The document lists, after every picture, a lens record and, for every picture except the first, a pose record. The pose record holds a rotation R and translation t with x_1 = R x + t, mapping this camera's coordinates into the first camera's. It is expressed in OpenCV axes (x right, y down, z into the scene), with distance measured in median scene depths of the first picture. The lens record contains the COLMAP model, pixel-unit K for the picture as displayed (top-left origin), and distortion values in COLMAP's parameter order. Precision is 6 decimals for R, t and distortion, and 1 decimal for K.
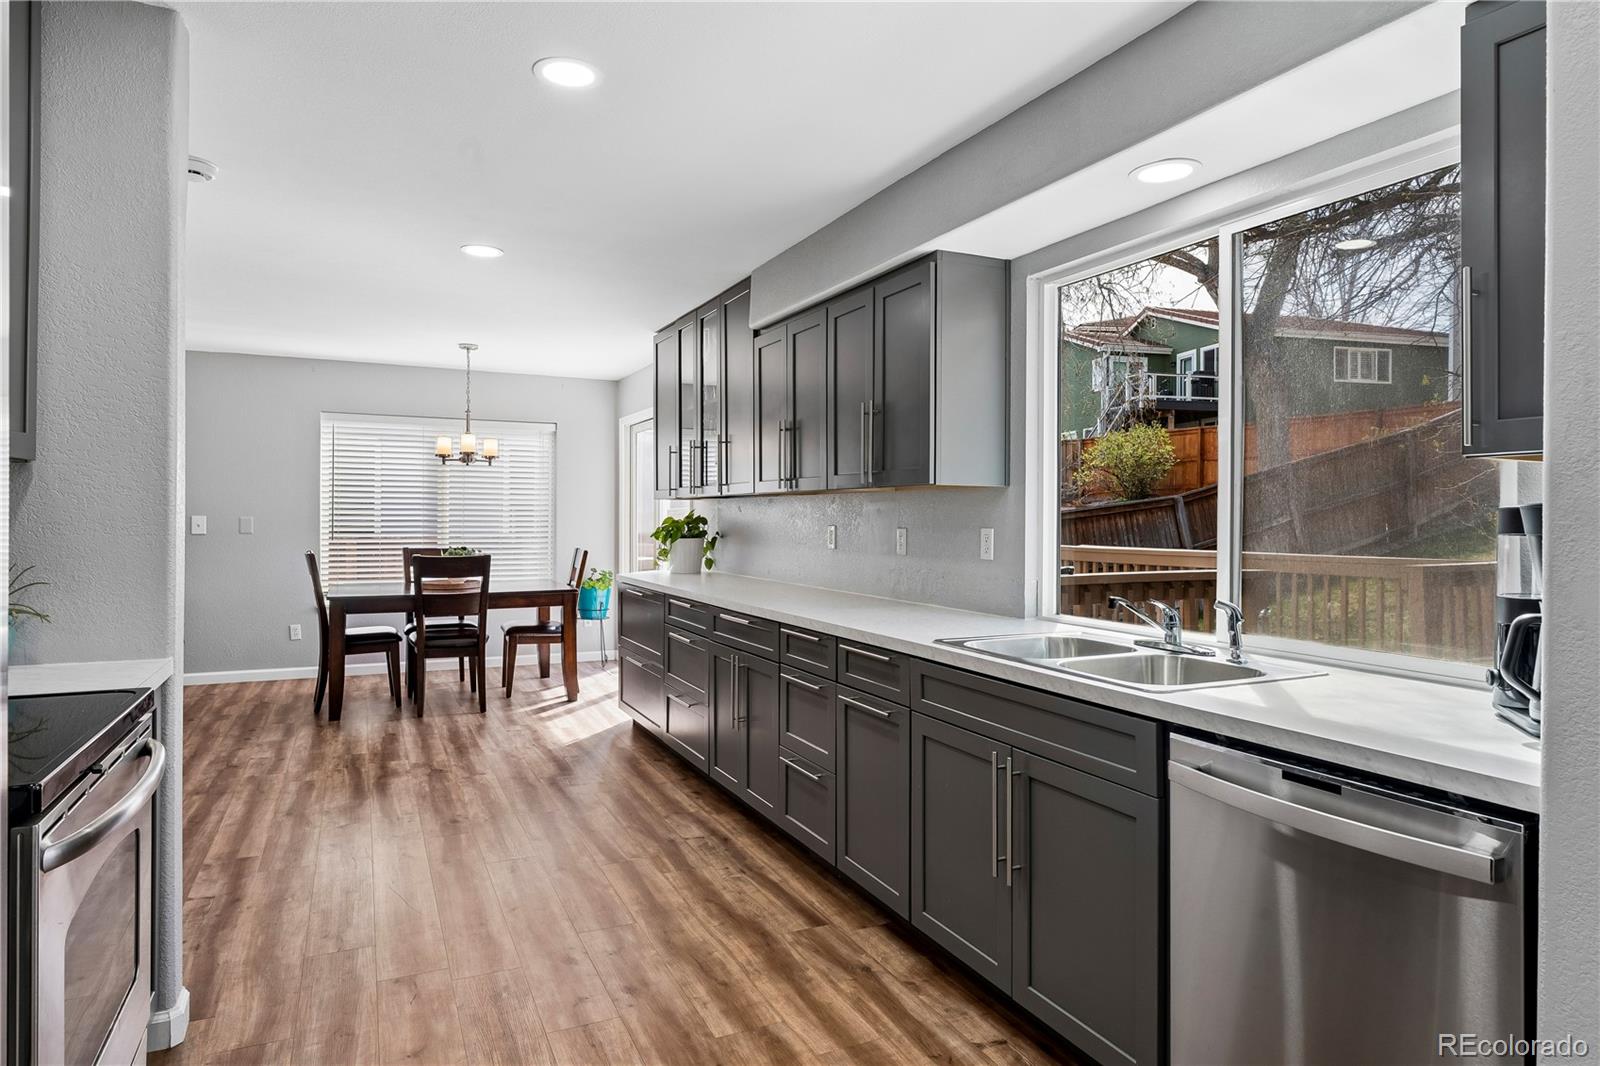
lens RADIAL K [[931.8, 0, 803.9], [0, 931.8, 512.5], [0, 0, 1]] dist [-0.001257, 0.000376]
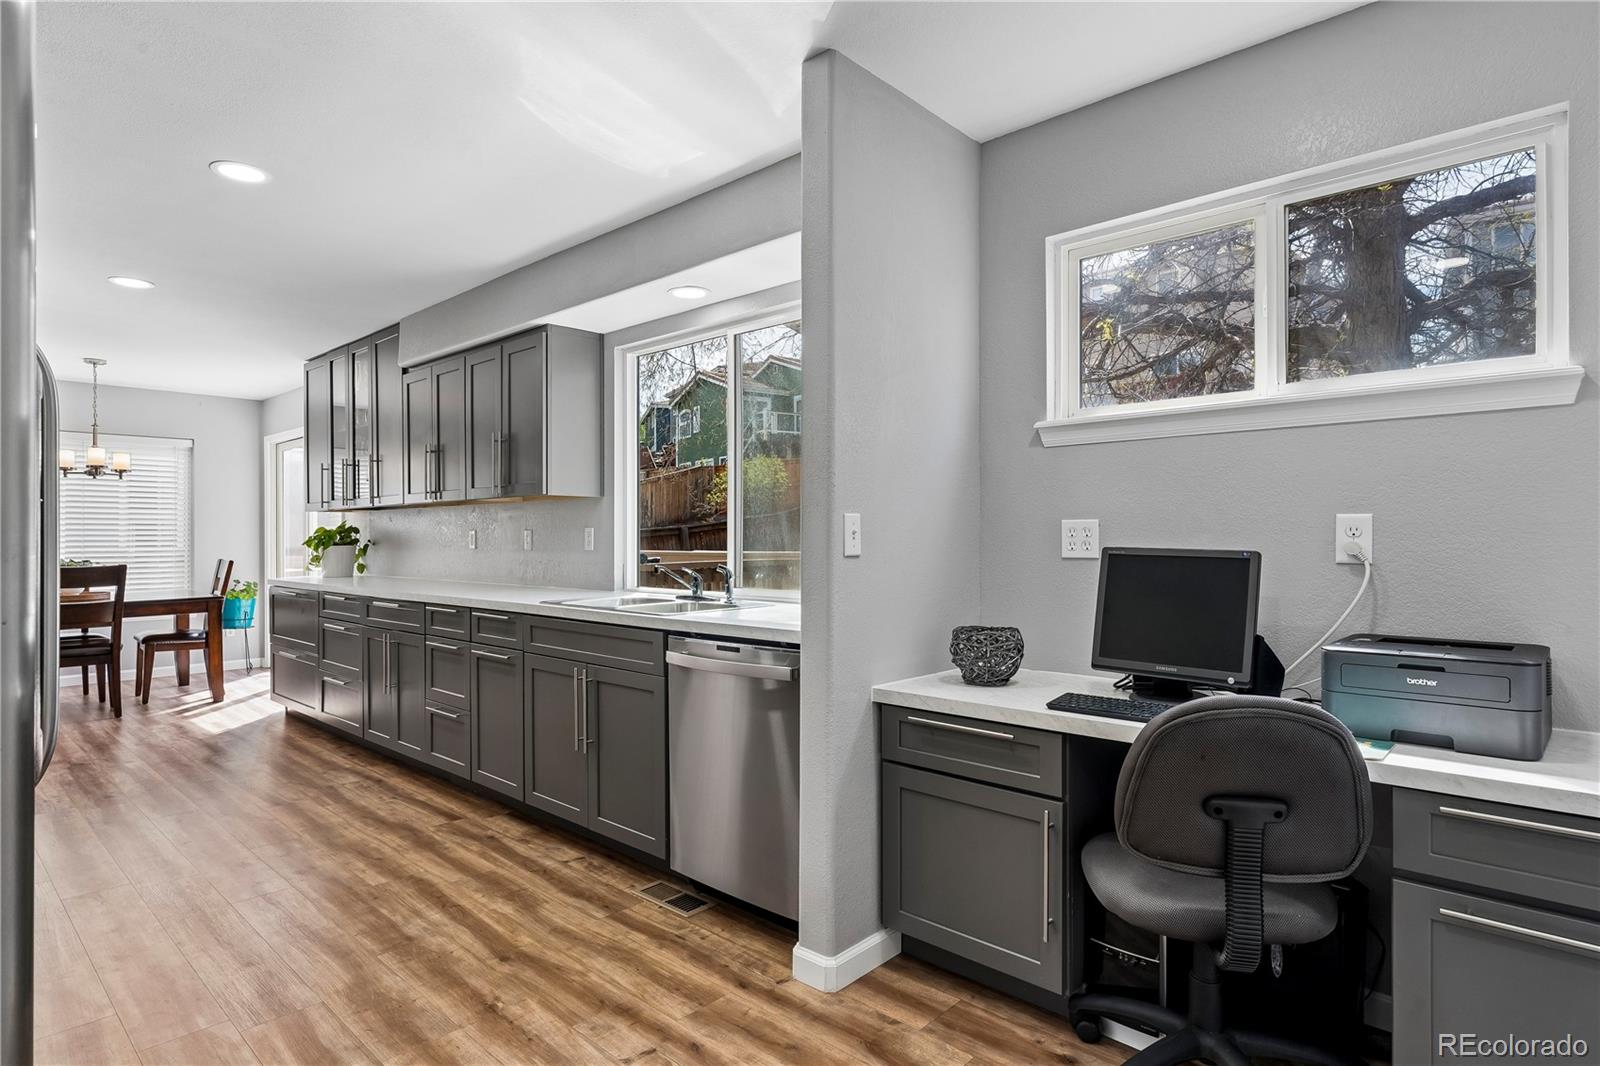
lens RADIAL K [[858.9, 0, 797.3], [0, 858.9, 528.1], [0, 0, 1]] dist [-0.001654, 0.000428]
pose [[0.931588, -0.006433, 0.363459, 0.019287], [0.008001, 0.999964, -0.002809, 0.020305], [-0.363428, 0.005525, 0.931606, -0.245692]]
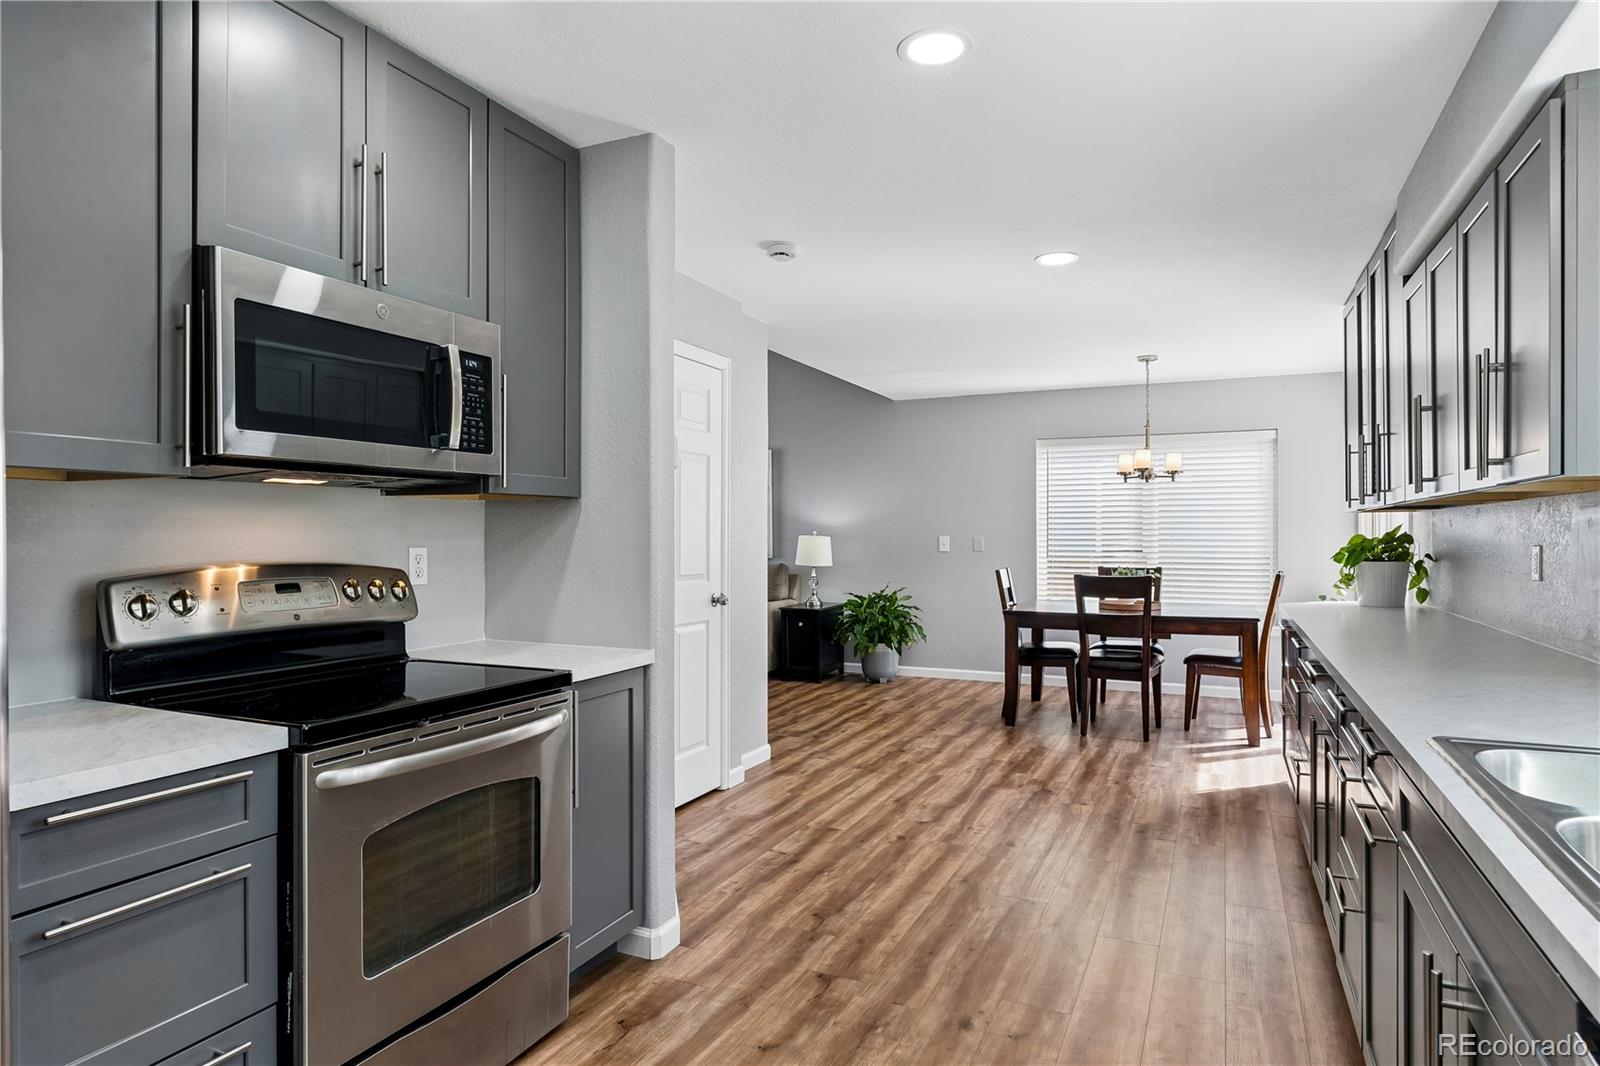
lens RADIAL K [[909.5, 0, 800.0], [0, 909.5, 533.0], [0, 0, 1]] dist [-0.000107, 0.000348]
pose [[0.638553, -0.008272, -0.769533, 0.219324], [0.009107, 0.999953, -0.003192, 0.002778], [0.769524, -0.004970, 0.638599, 0.207383]]
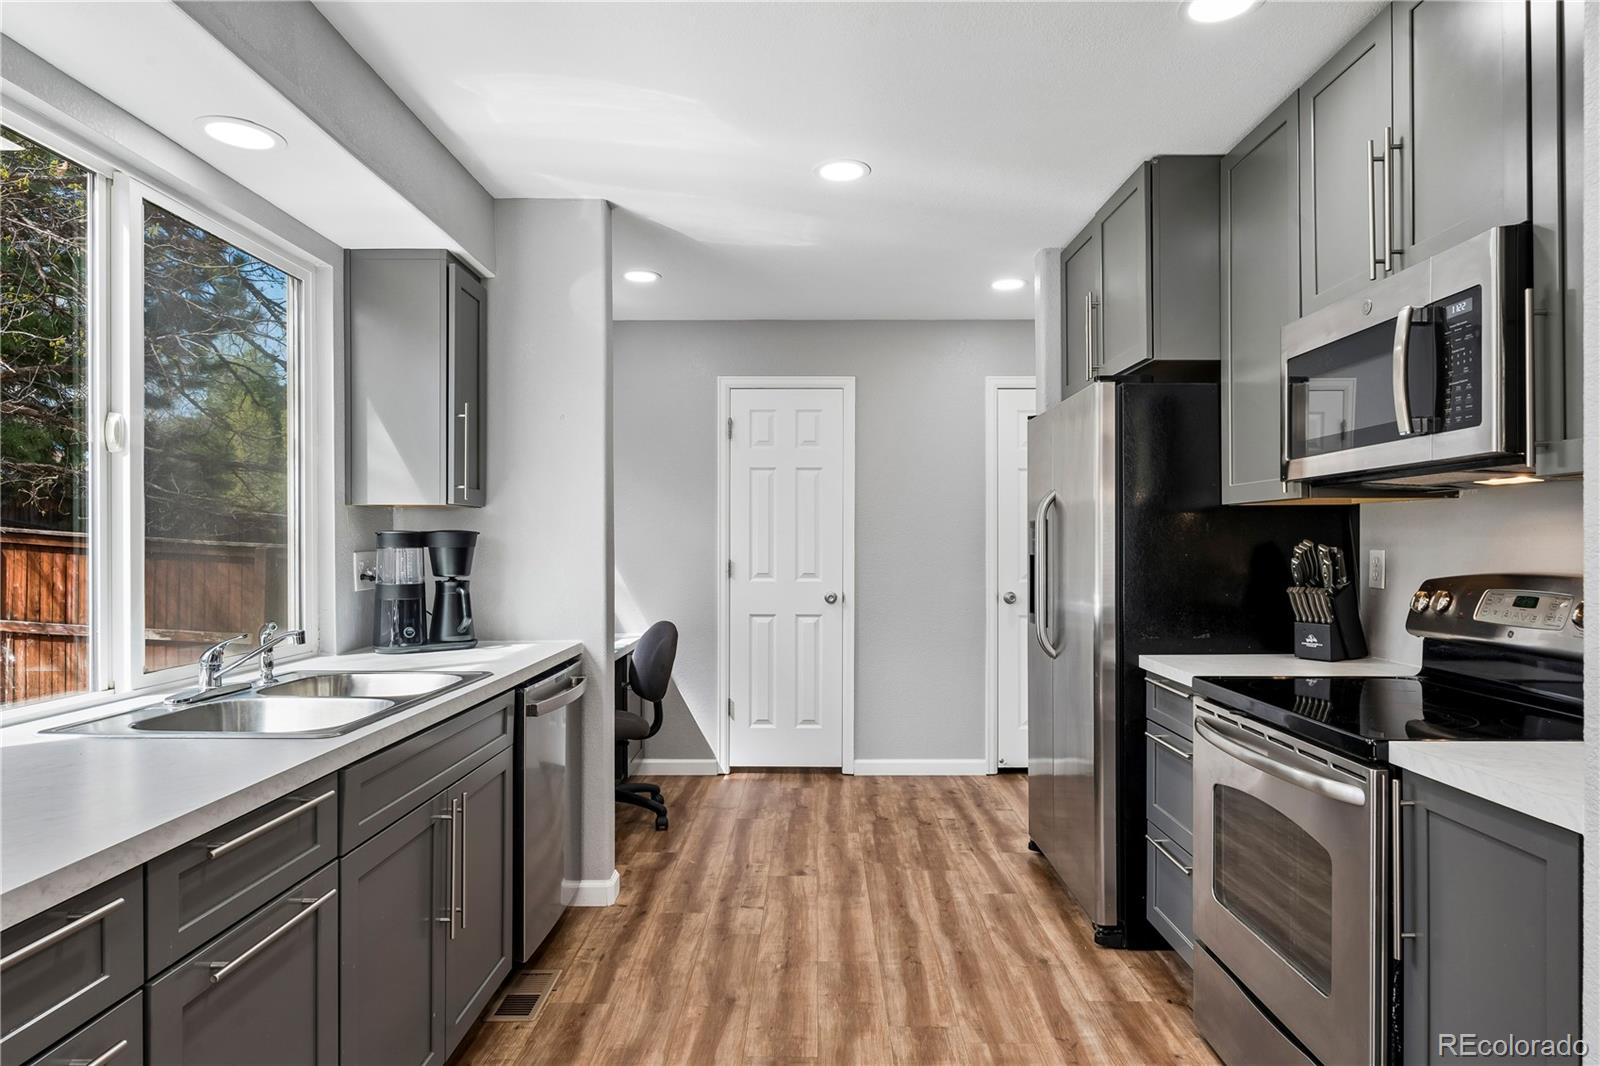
lens RADIAL K [[934.1, 0, 812.3], [0, 934.1, 541.9], [0, 0, 1]] dist [-0.002514, -0.000084]
pose [[-0.902391, -0.006096, 0.430876, -0.280299], [-0.007737, 0.999968, -0.002056, 0.003377], [-0.430850, -0.005189, -0.902409, 0.944944]]
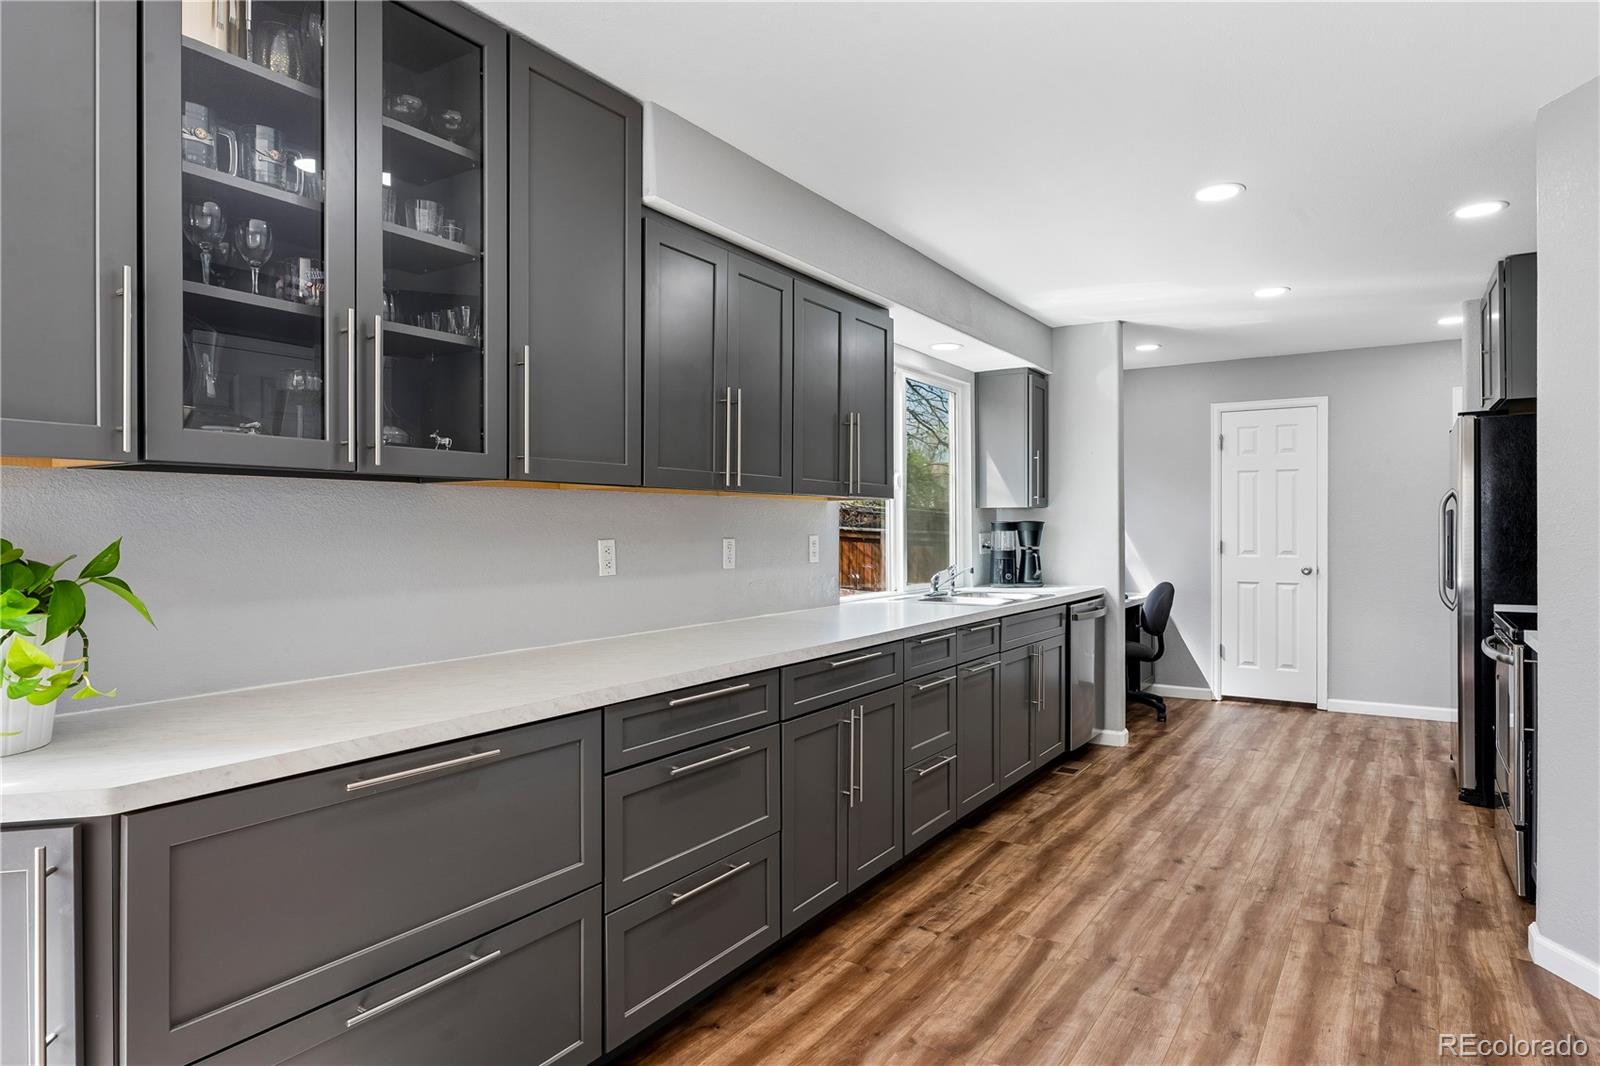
lens RADIAL K [[950.2, 0, 800.0], [0, 950.2, 533.0], [0, 0, 1]] dist [-0.001782, 0.000132]
pose [[-0.527745, -0.008564, 0.849360, -0.686677], [-0.004704, 0.999963, 0.007159, 0.003756], [-0.849390, -0.000217, -0.527766, 1.400093]]
